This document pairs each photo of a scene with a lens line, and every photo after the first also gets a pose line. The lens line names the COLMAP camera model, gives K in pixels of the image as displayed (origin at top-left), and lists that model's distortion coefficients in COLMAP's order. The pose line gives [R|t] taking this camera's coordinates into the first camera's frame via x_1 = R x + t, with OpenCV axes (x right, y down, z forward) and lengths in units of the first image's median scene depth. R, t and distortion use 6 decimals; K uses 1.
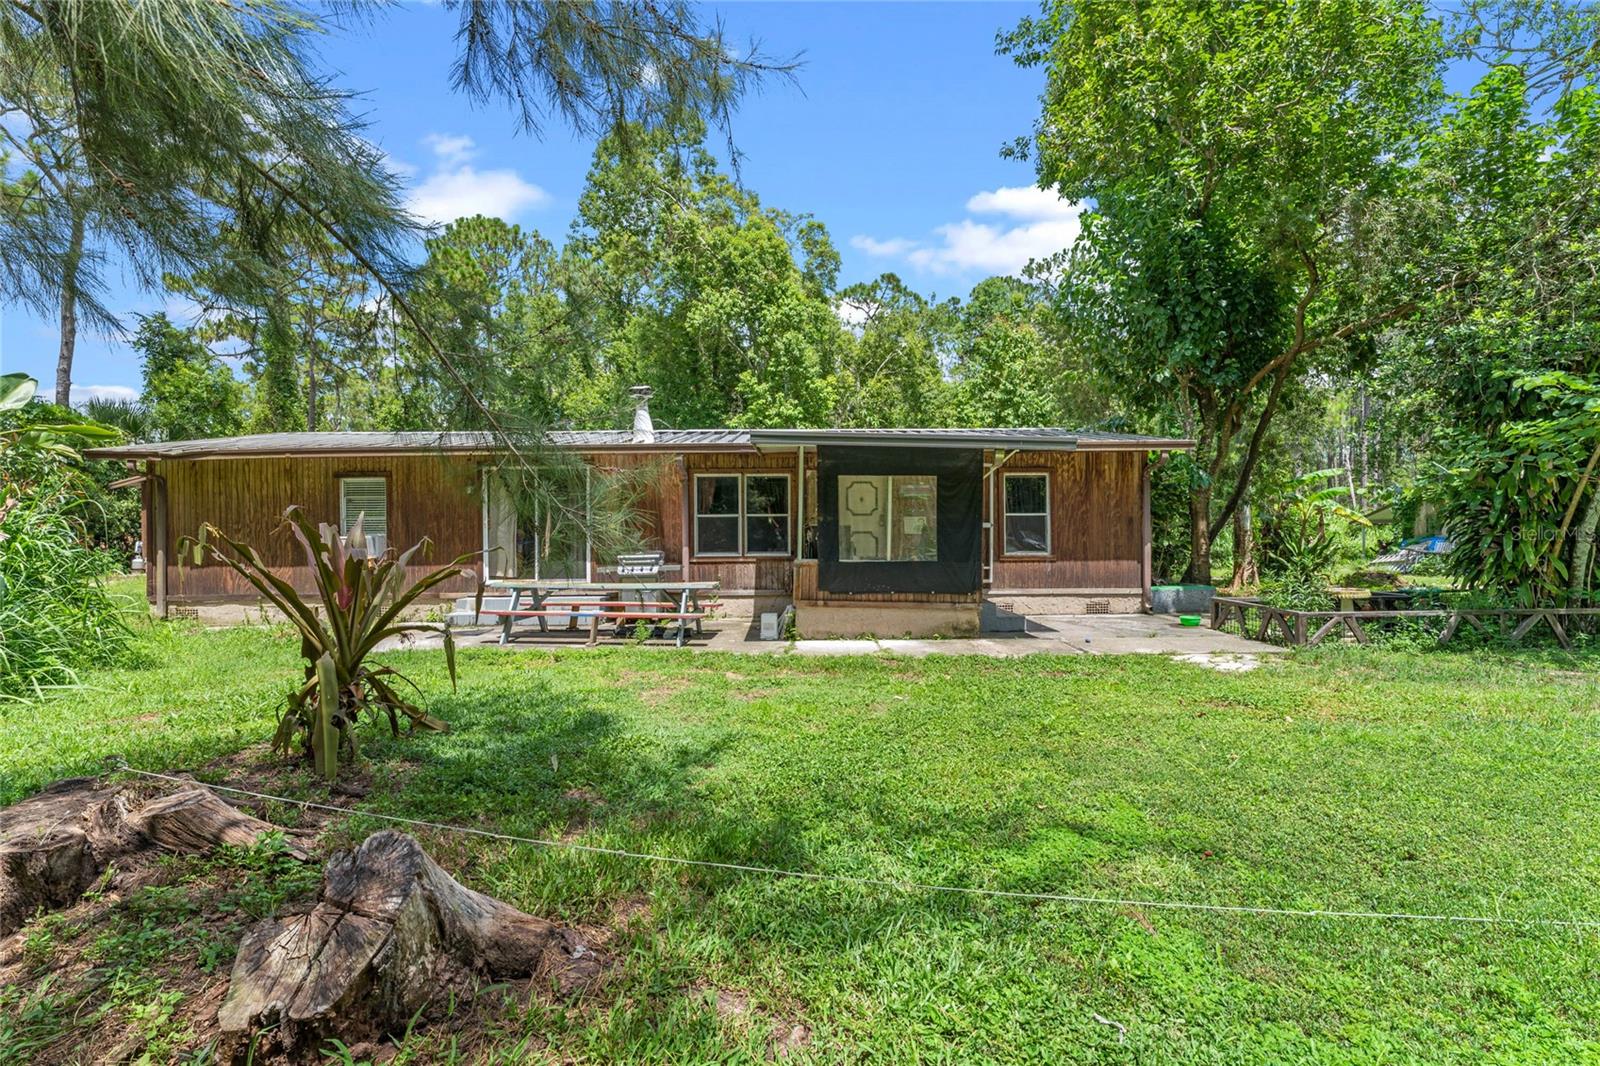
lens RADIAL K [[703.6, 0, 801.3], [0, 703.6, 542.0], [0, 0, 1]] dist [0.013688, -0.000582]
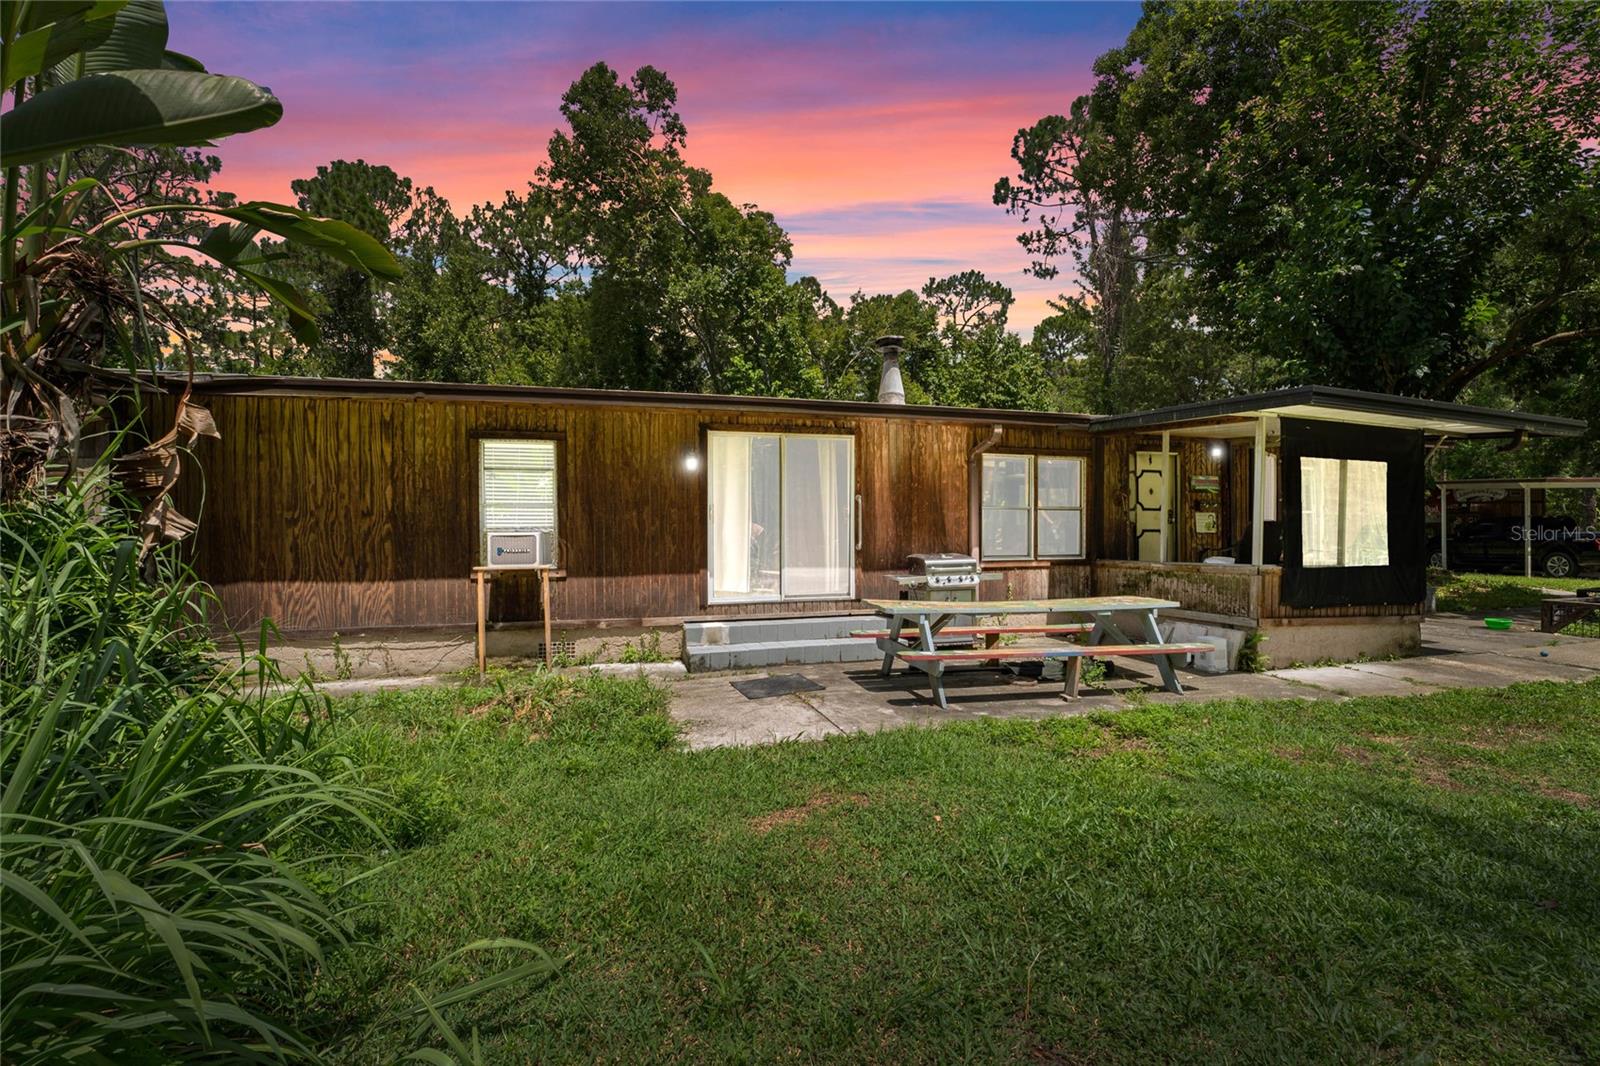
lens RADIAL K [[645.6, 0, 788.7], [0, 645.6, 524.4], [0, 0, 1]] dist [0.000821, -0.000728]
pose [[0.963474, 0.004818, 0.267760, -0.545810], [0.000416, 0.999810, -0.019487, -0.005114], [-0.267803, 0.018887, 0.963289, 0.366498]]
